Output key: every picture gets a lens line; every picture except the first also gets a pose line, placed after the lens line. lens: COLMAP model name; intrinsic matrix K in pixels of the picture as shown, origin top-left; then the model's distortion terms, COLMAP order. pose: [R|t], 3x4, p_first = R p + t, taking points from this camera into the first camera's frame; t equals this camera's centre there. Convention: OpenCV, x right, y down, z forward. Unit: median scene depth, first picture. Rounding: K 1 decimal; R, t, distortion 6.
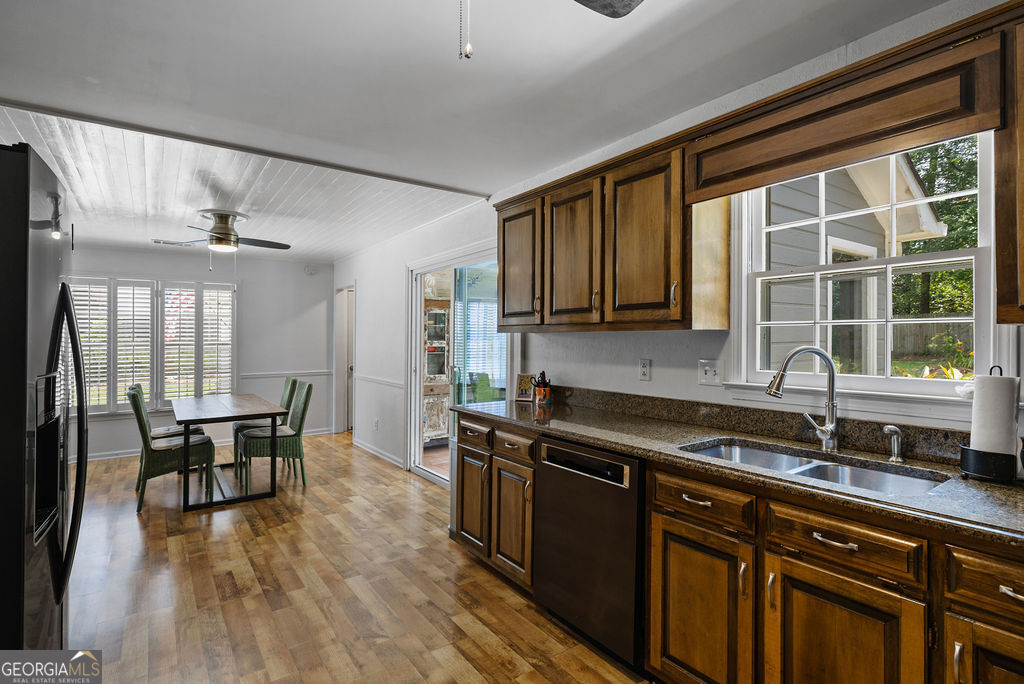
lens RADIAL K [[504.5, 0, 510.6], [0, 504.5, 331.5], [0, 0, 1]] dist [0.000070, 0.000008]
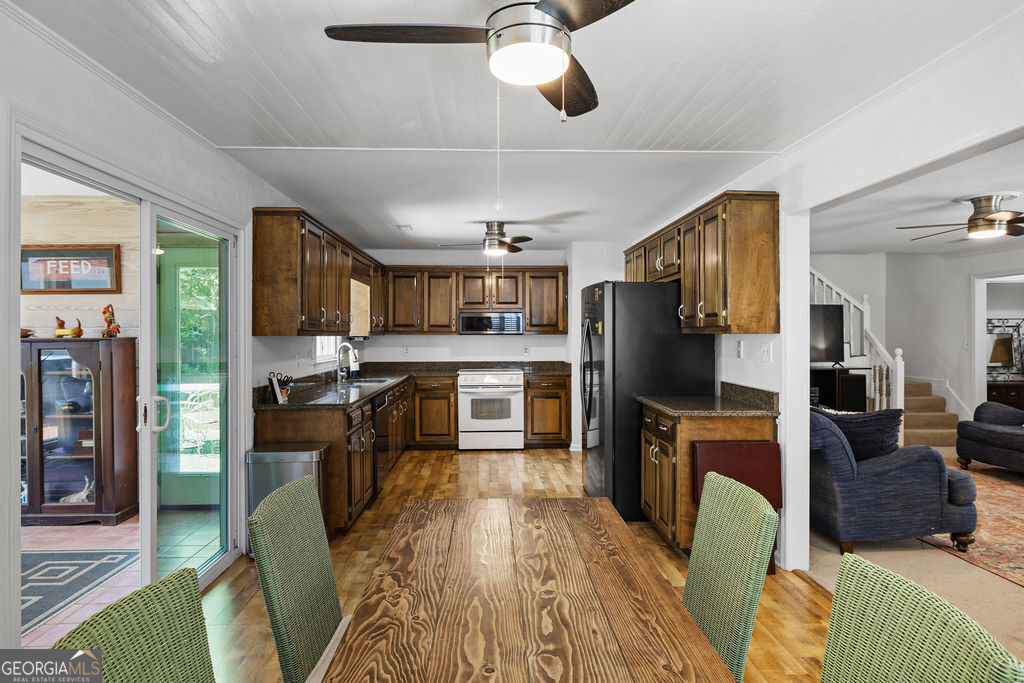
lens RADIAL K [[593.4, 0, 509.2], [0, 593.4, 332.7], [0, 0, 1]] dist [0.001453, -0.001841]
pose [[-0.838076, 0.009769, 0.545465, -1.283018], [0.000923, 0.999864, -0.016488, 0.020033], [-0.545552, -0.013314, -0.837971, 2.206112]]
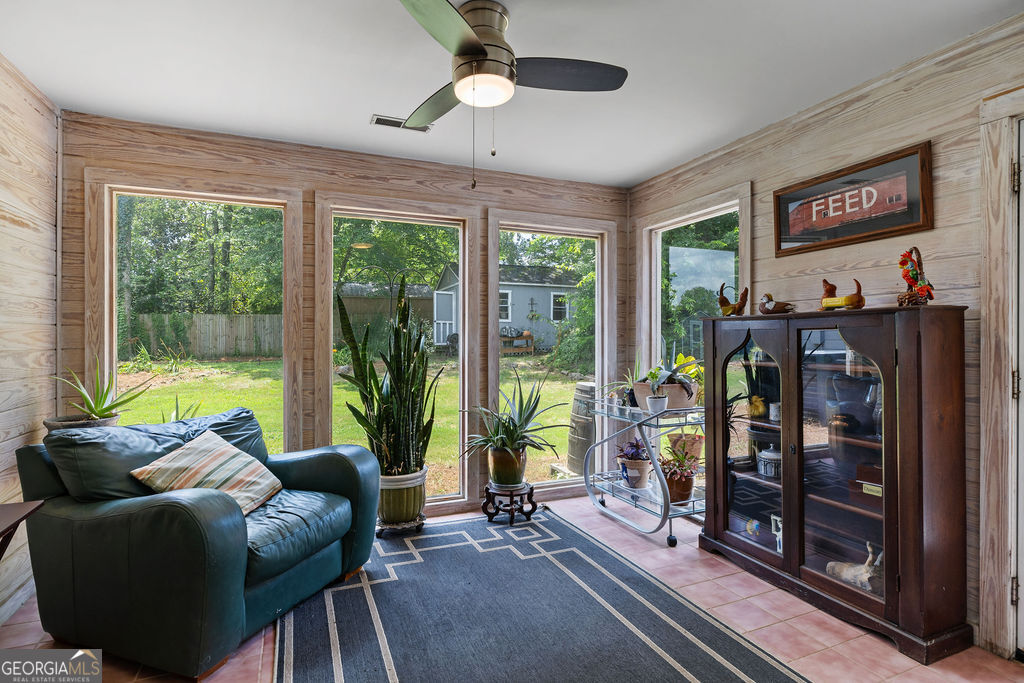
lens RADIAL K [[514.4, 0, 512.0], [0, 514.4, 341.5], [0, 0, 1]] dist [-0.000768, 0.000136]
pose [[0.212000, 0.002107, 0.977267, -0.333323], [-0.015765, 0.999875, 0.001264, 0.066887], [-0.977142, -0.015675, 0.212007, 1.854554]]
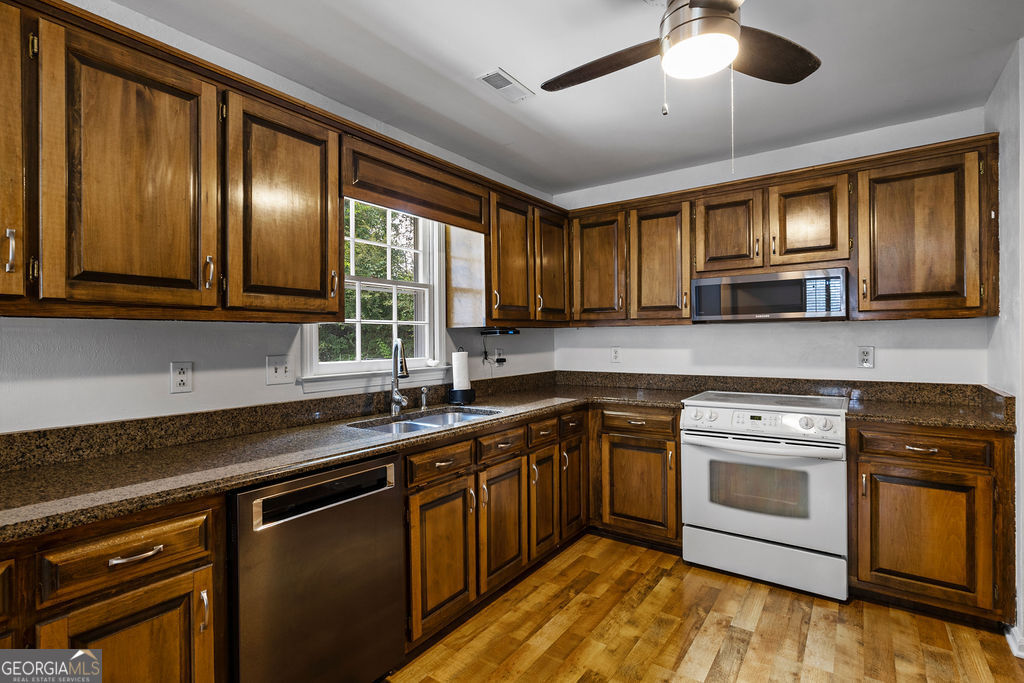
lens RADIAL K [[492.3, 0, 507.3], [0, 492.3, 341.5], [0, 0, 1]] dist [-0.002000, 0.000315]
pose [[-0.320101, 0.002684, 0.947380, -0.532289], [-0.001157, 0.999994, -0.003224, 0.028859], [-0.947383, -0.002129, -0.320096, 0.808387]]
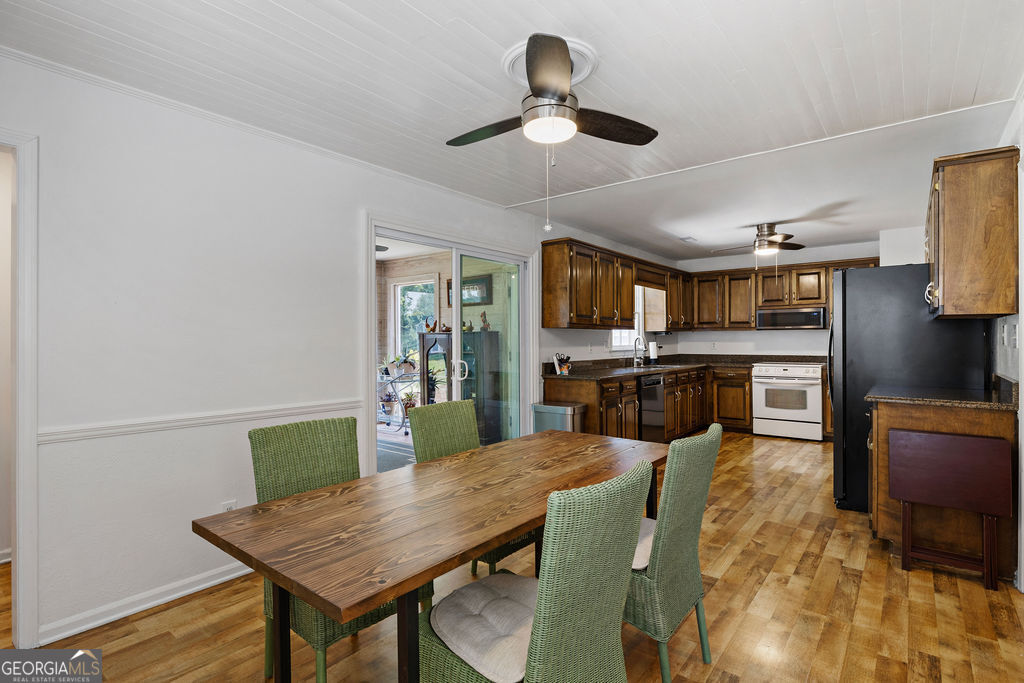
lens RADIAL K [[508.2, 0, 512.0], [0, 508.2, 341.5], [0, 0, 1]] dist [-0.005086, -0.000610]
pose [[-0.280980, 0.004676, 0.959702, -1.711943], [-0.006251, 0.999958, -0.006702, 0.066819], [-0.959693, -0.007882, -0.280939, 1.951220]]
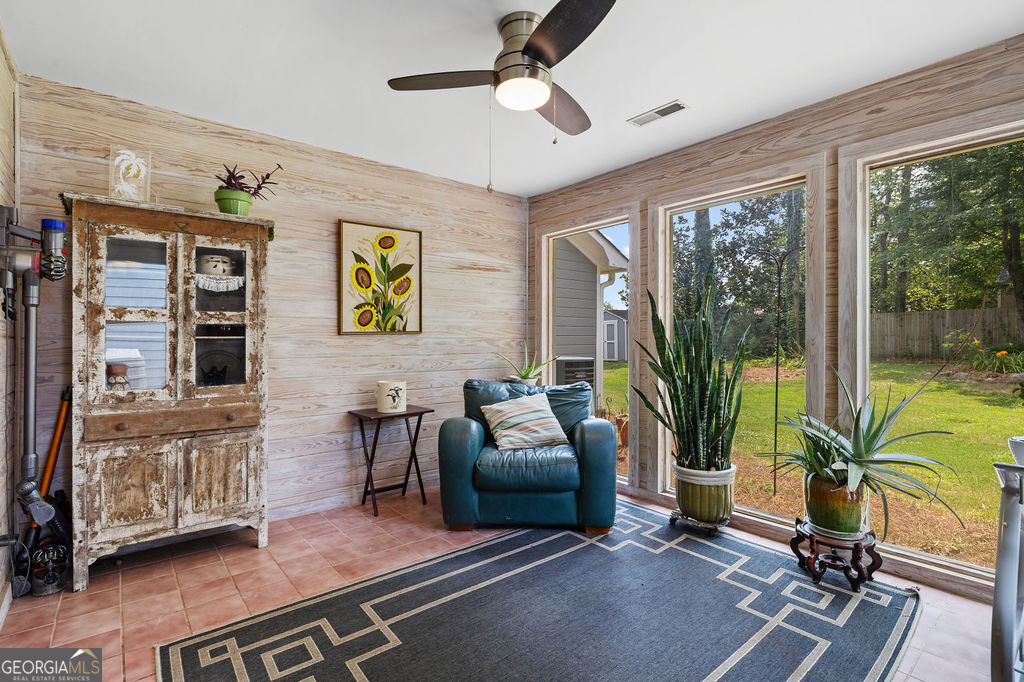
lens RADIAL K [[486.7, 0, 512.0], [0, 486.7, 341.0], [0, 0, 1]] dist [-0.000866, 0.000235]
pose [[0.996754, 0.007785, 0.080130, 0.287824], [-0.009013, 0.999847, 0.014975, 0.082900], [-0.080001, -0.015649, 0.996672, 1.305769]]
